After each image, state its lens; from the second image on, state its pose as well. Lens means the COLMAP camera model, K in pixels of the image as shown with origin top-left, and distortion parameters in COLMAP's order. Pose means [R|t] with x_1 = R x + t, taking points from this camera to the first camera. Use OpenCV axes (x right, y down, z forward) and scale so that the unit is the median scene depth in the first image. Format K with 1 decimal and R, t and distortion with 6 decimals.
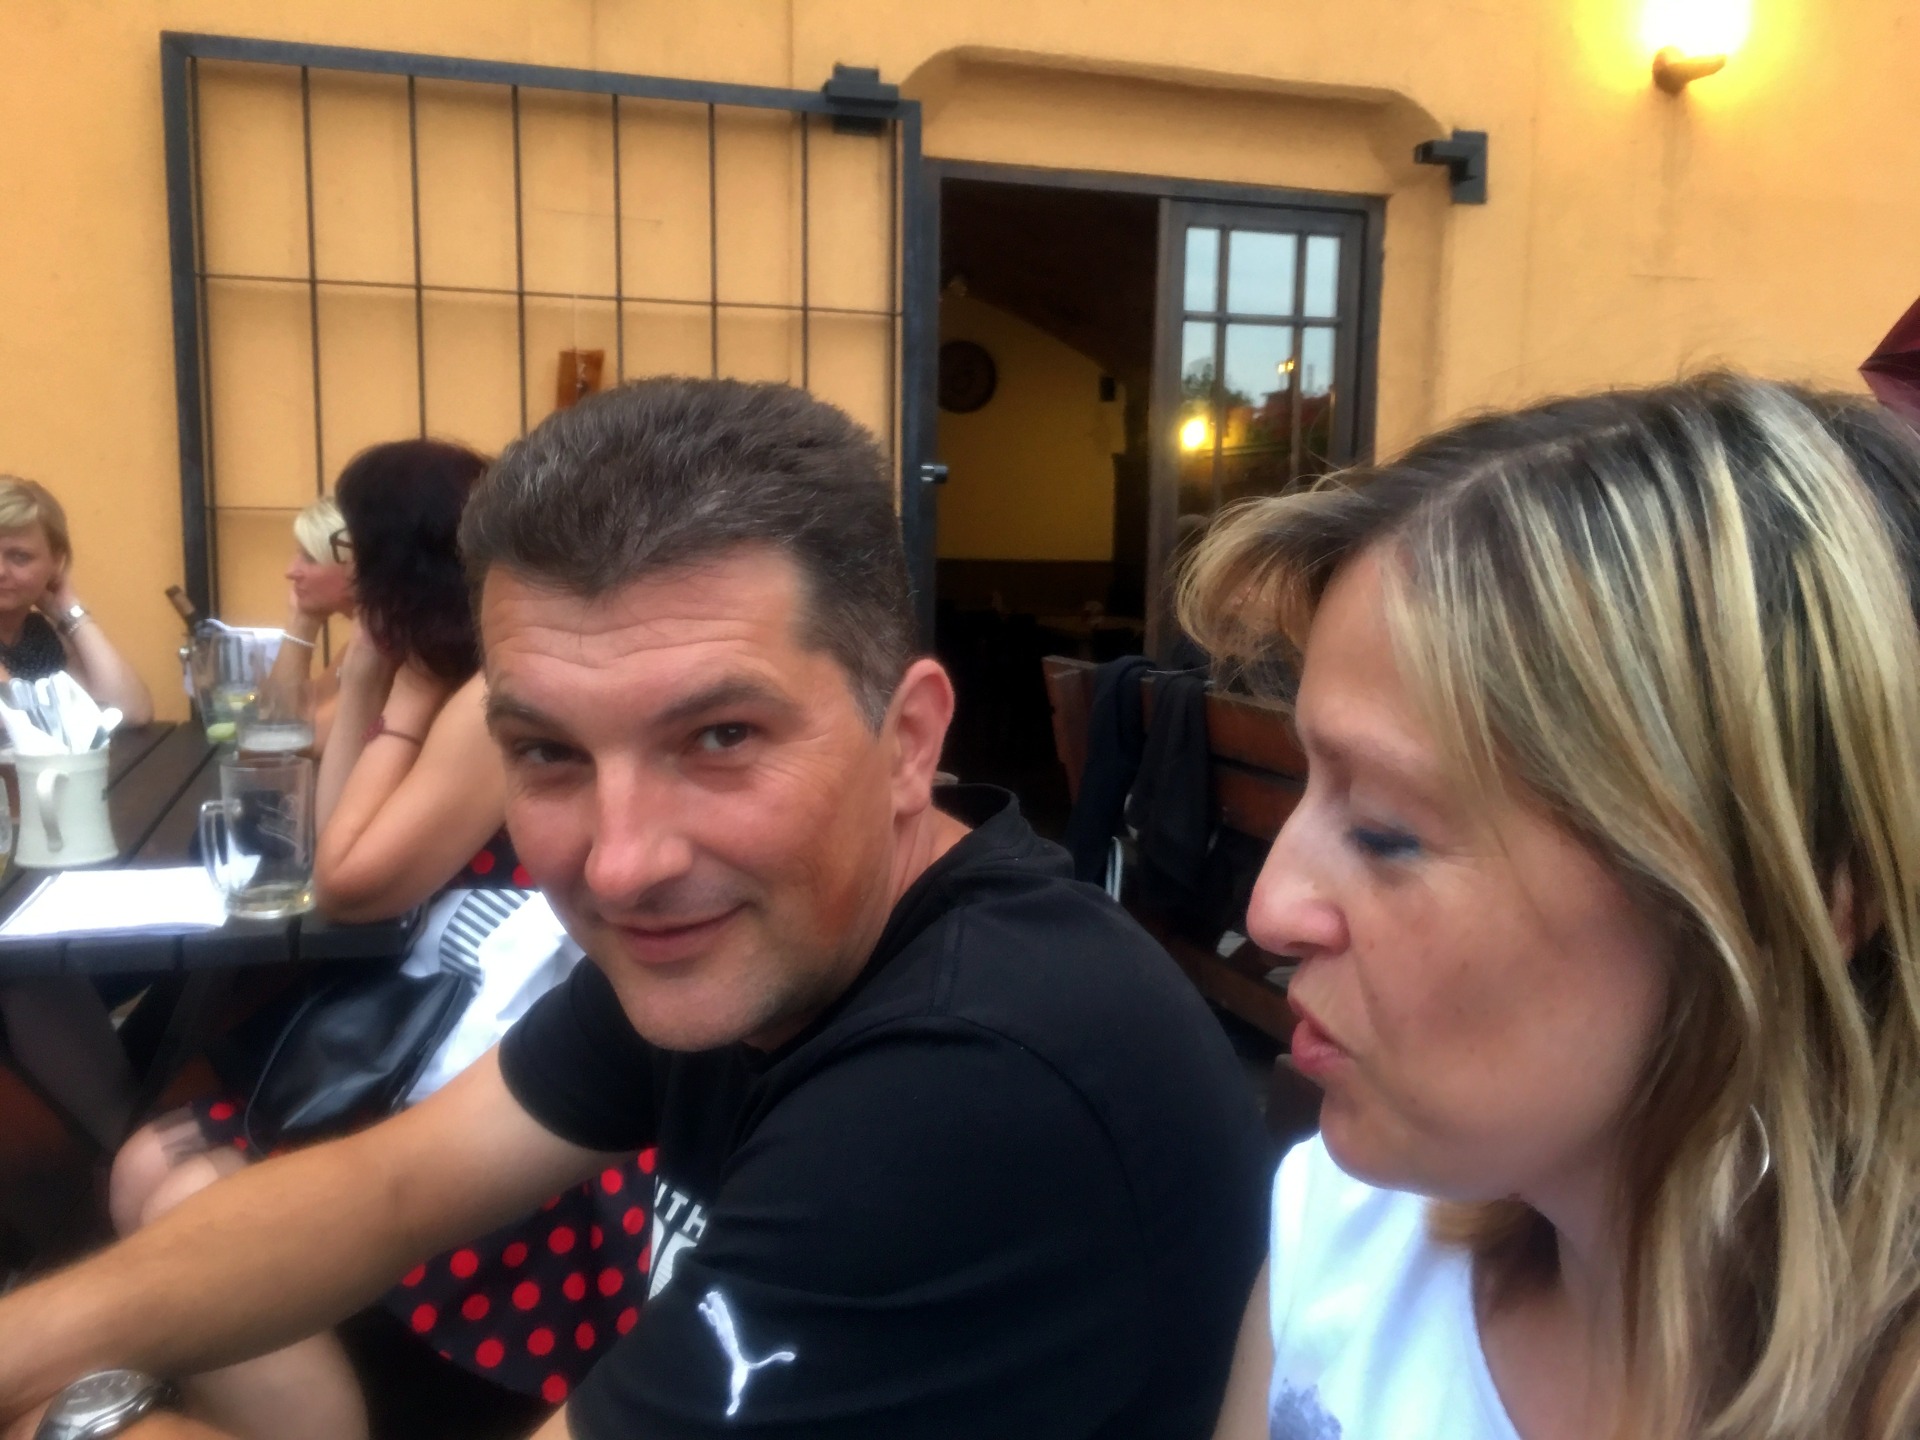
lens RADIAL K [[1642.1, 0, 956.1], [0, 1642.1, 720.4], [0, 0, 1]] dist [0.027130, -0.001595]
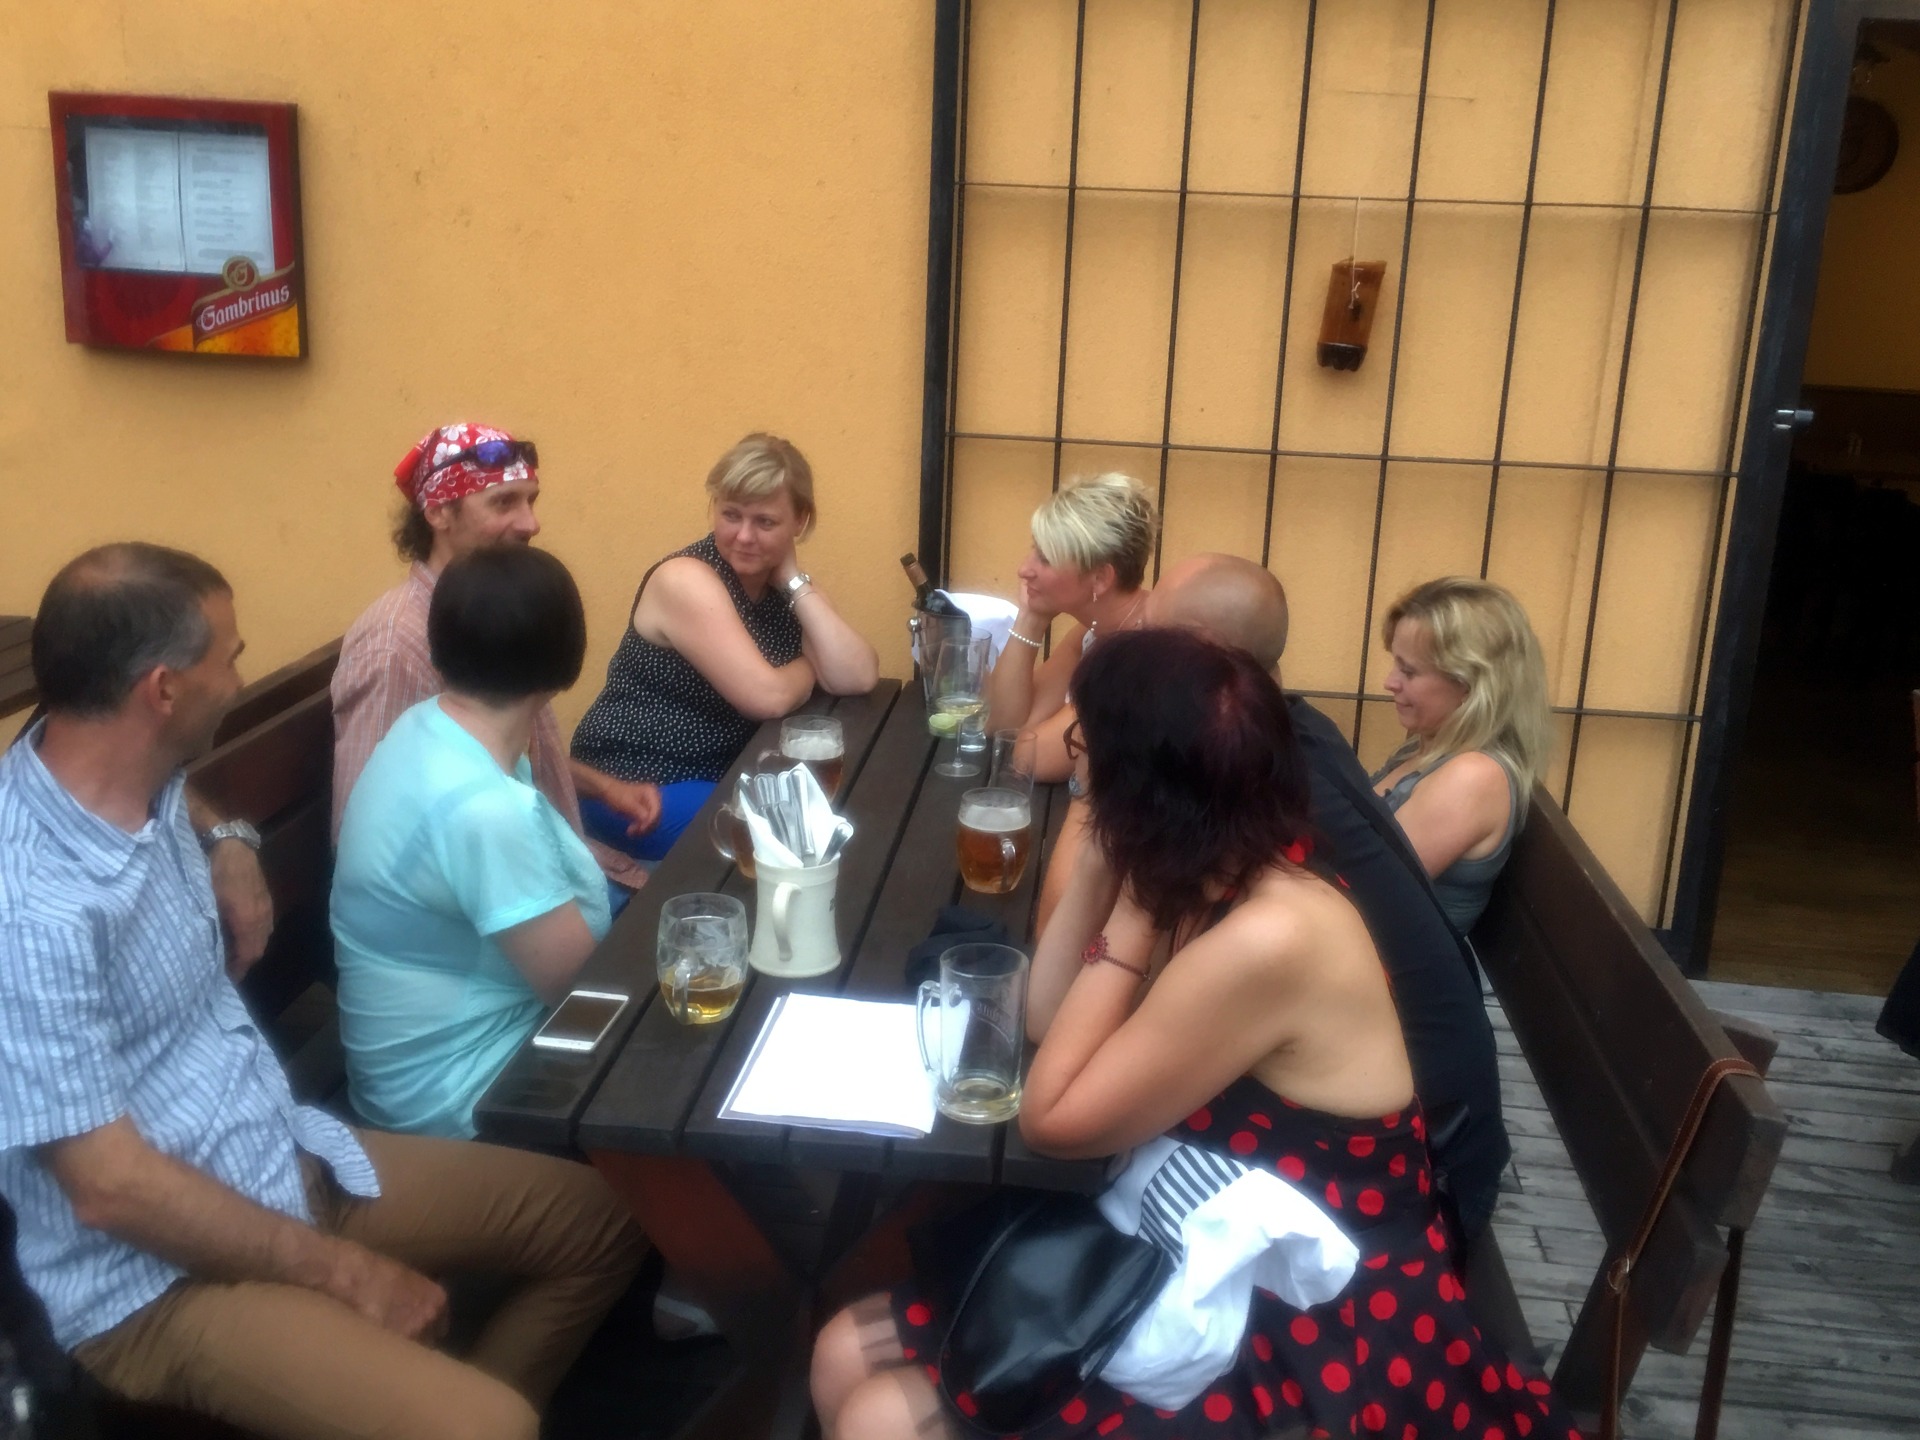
lens RADIAL K [[1856.1, 0, 962.7], [0, 1856.1, 722.0], [0, 0, 1]] dist [0.033170, 0.000000]
pose [[0.915436, 0.126041, -0.382218, -0.024099], [-0.073011, 0.985947, 0.150262, -0.158570], [0.395786, -0.109649, 0.911774, 0.024182]]
